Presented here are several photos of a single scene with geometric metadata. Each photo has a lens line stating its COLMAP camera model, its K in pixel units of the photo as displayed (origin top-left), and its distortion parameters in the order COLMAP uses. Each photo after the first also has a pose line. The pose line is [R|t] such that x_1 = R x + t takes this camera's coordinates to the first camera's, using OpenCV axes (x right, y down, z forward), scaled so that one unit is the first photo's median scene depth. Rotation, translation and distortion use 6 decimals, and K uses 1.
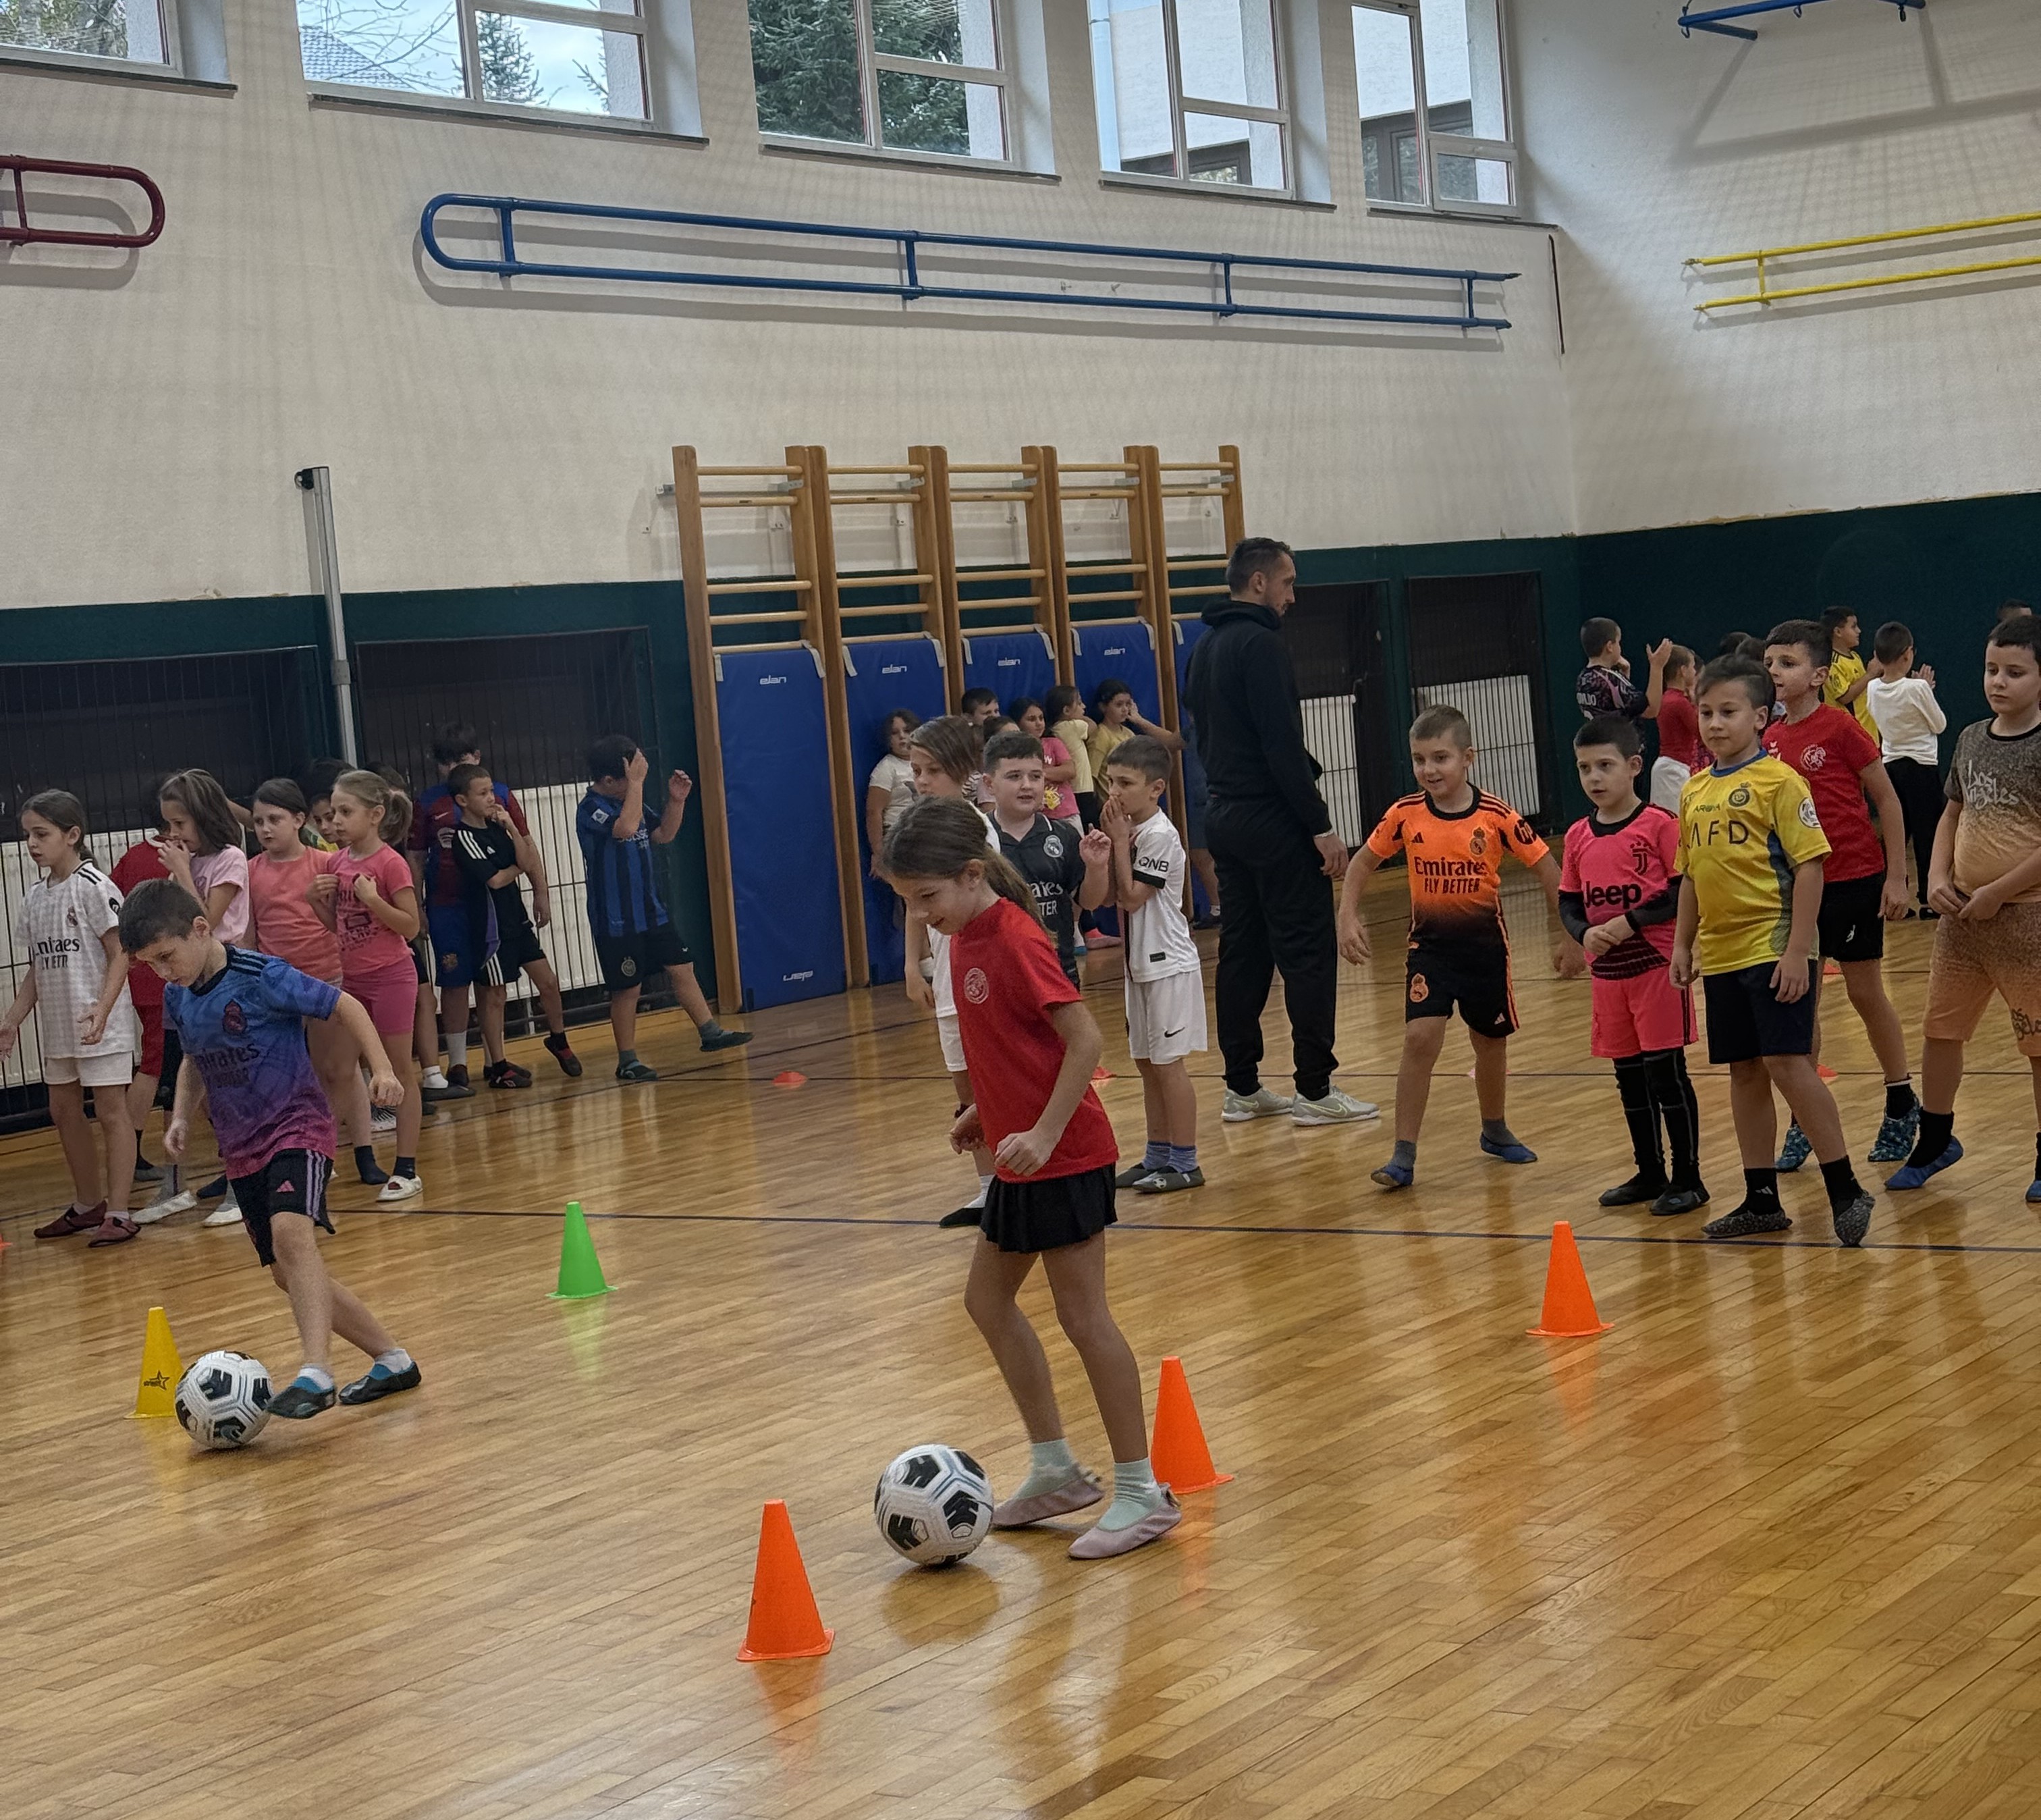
lens RADIAL K [[3786.1, 0, 1009.6], [0, 3786.1, 842.2], [0, 0, 1]] dist [0.145534, -0.008309]
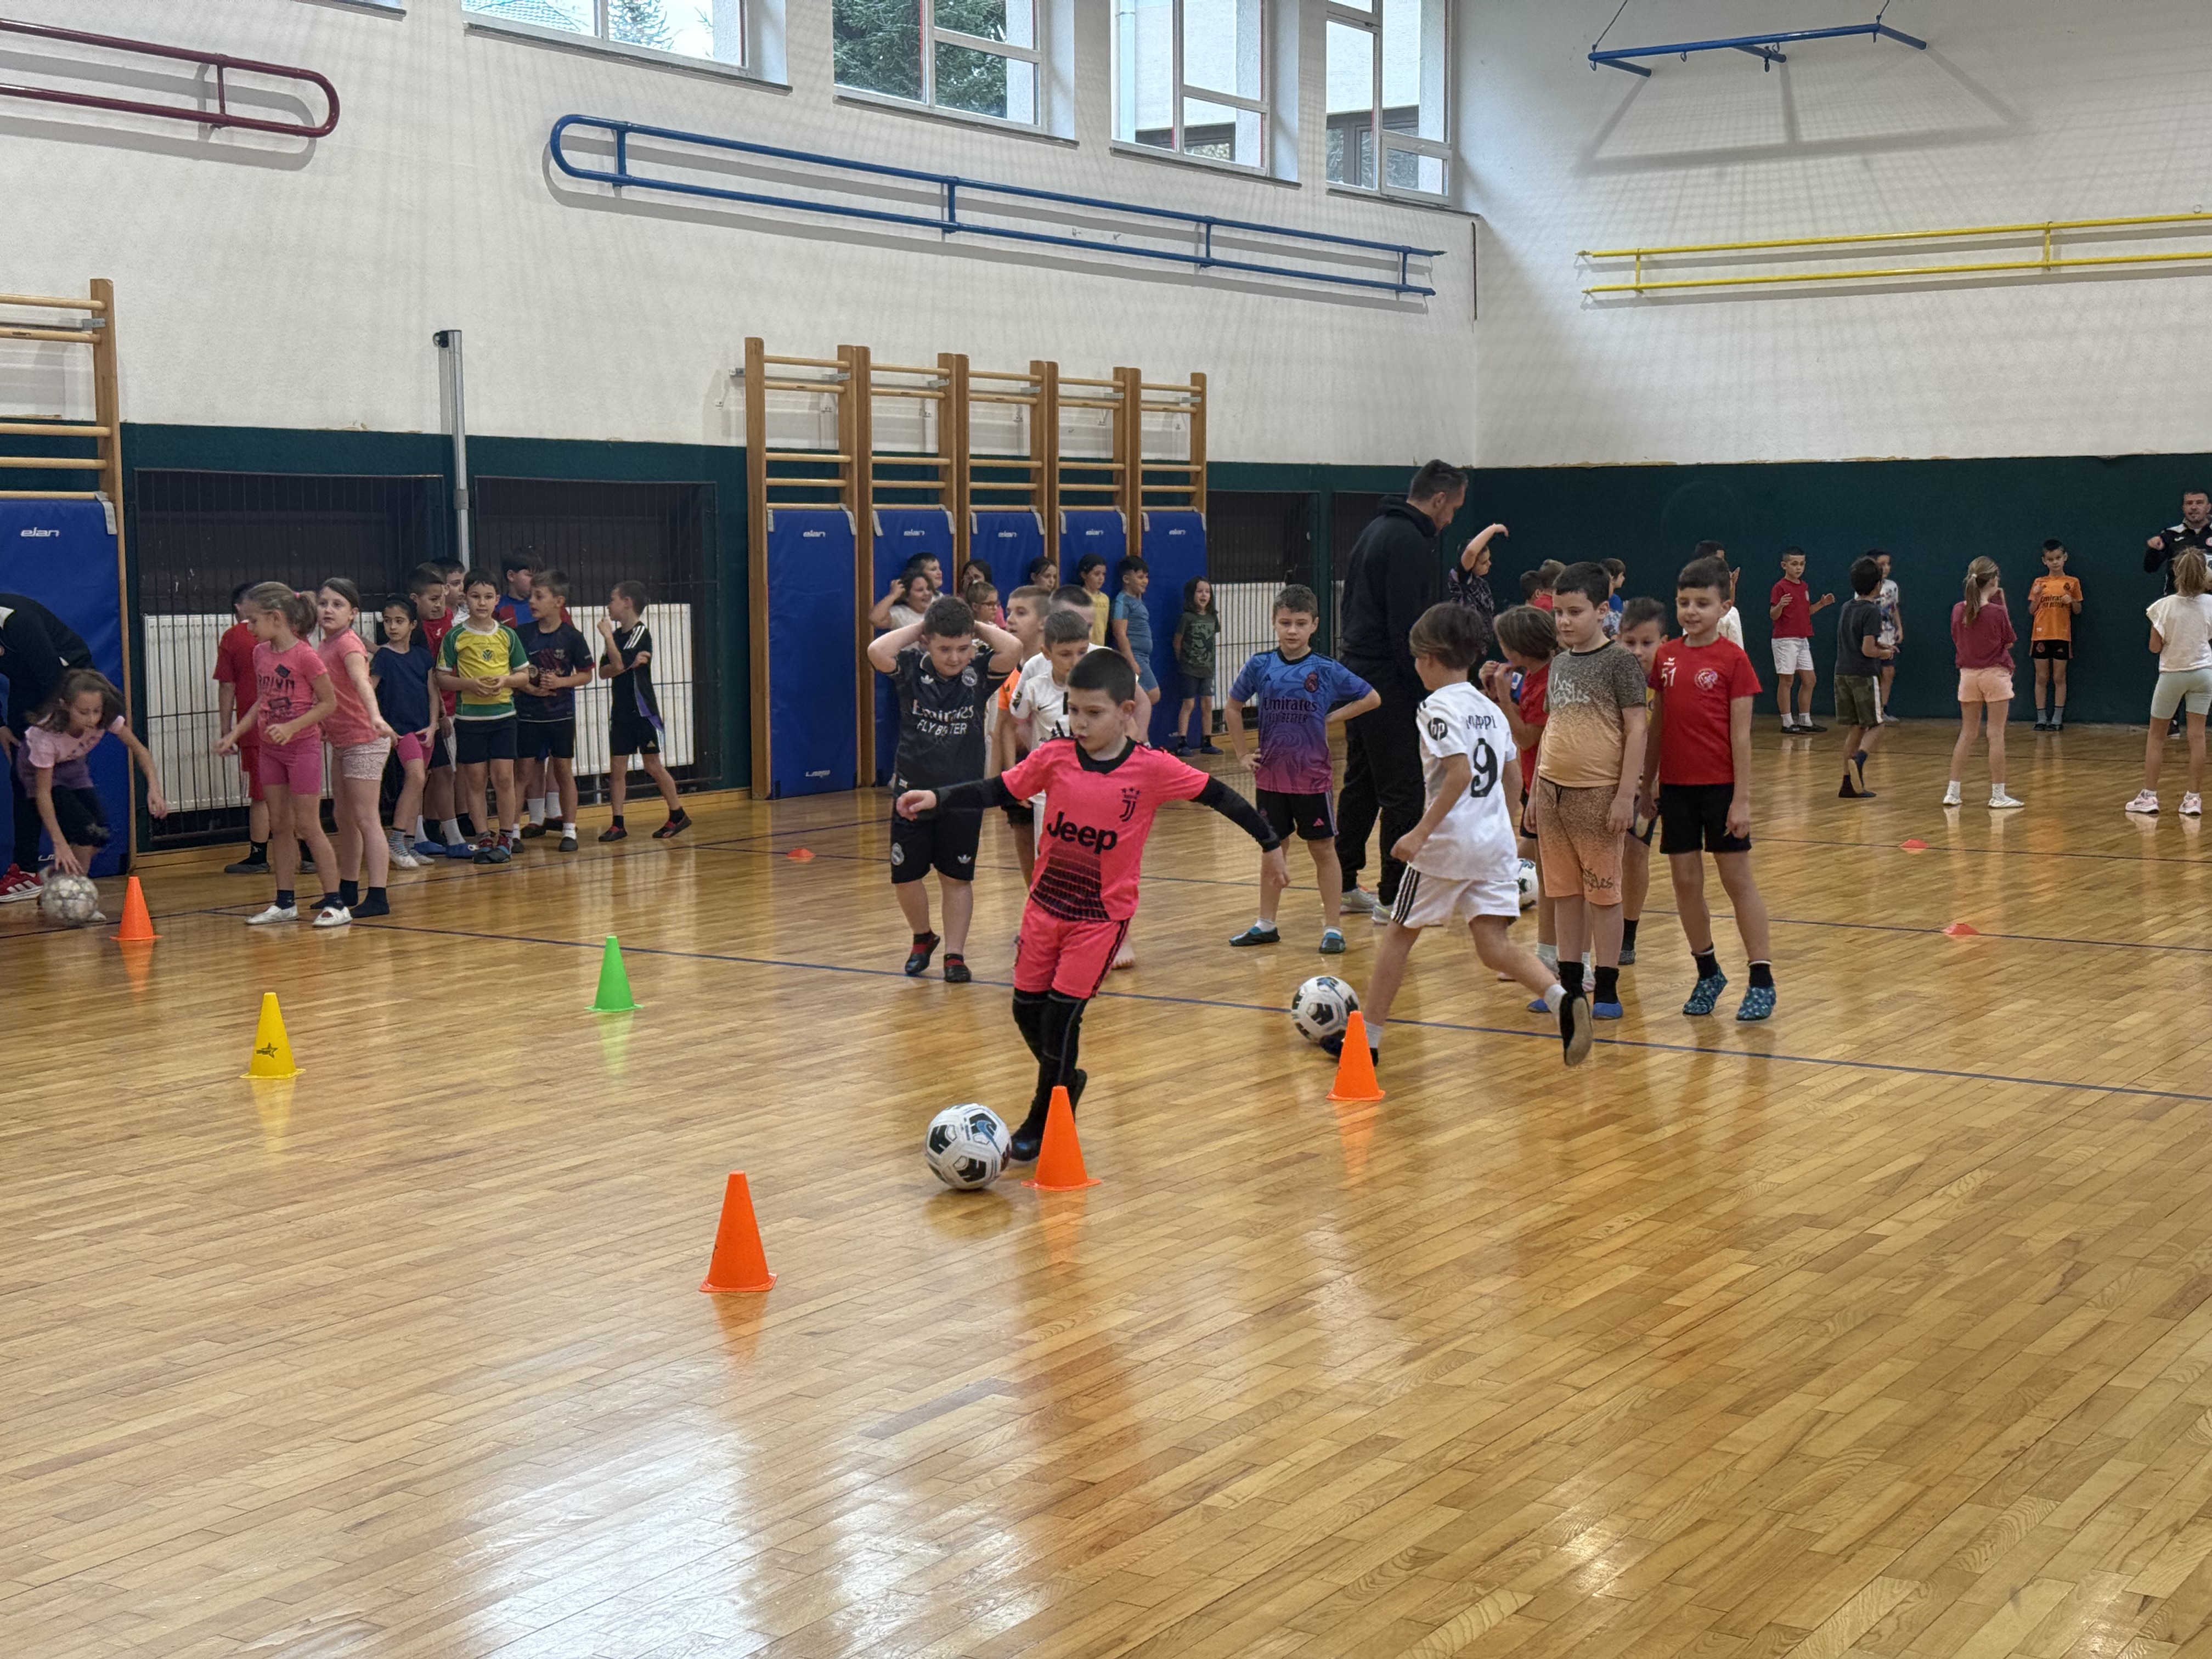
lens RADIAL K [[3085.1, 0, 1106.0], [0, 3085.1, 829.5], [0, 0, 1]] dist [0.168396, -0.178879]
pose [[0.996614, 0.075628, 0.032255, 0.007686], [-0.077058, 0.995978, 0.045704, -0.000039], [-0.028669, -0.048034, 0.998434, -0.018237]]
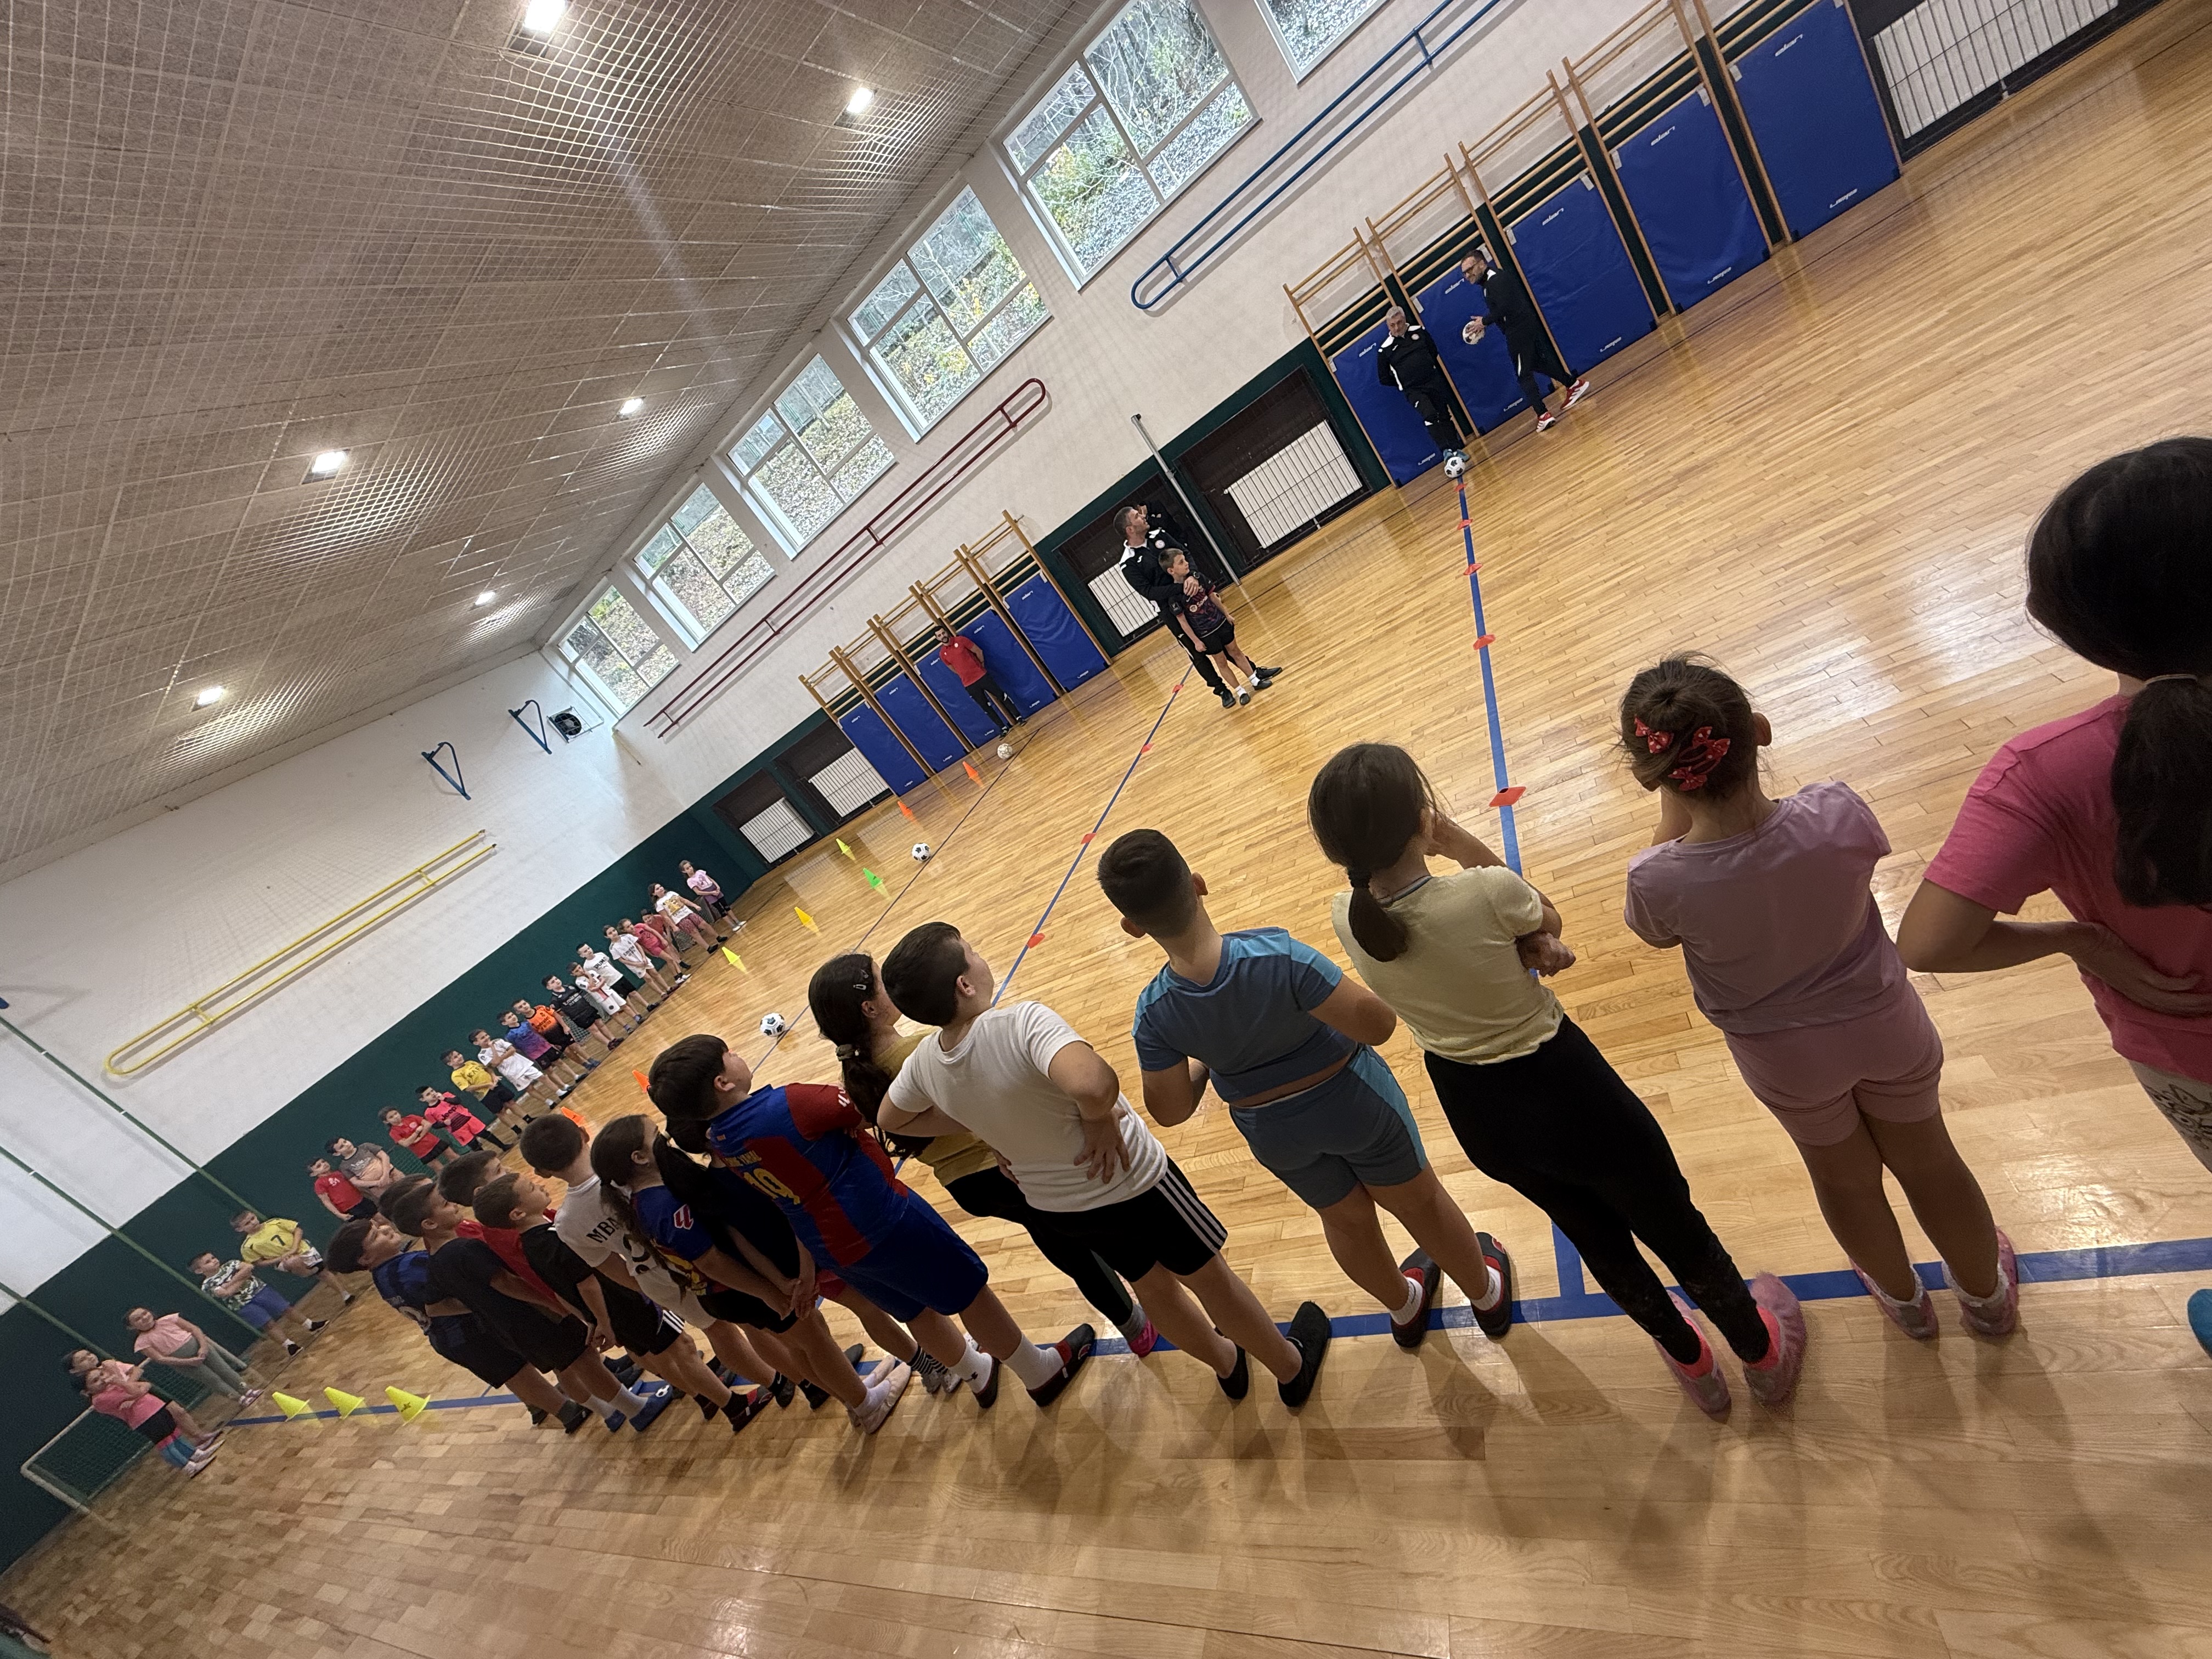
lens RADIAL K [[864.8, 0, 1136.3], [0, 864.8, 793.9], [0, 0, 1]] dist [0.013235, -0.011014]
pose [[0.258103, 0.221481, -0.940388, 0.504466], [0.508080, 0.796778, 0.327108, -0.076471], [0.821729, -0.562219, 0.093120, 0.705039]]
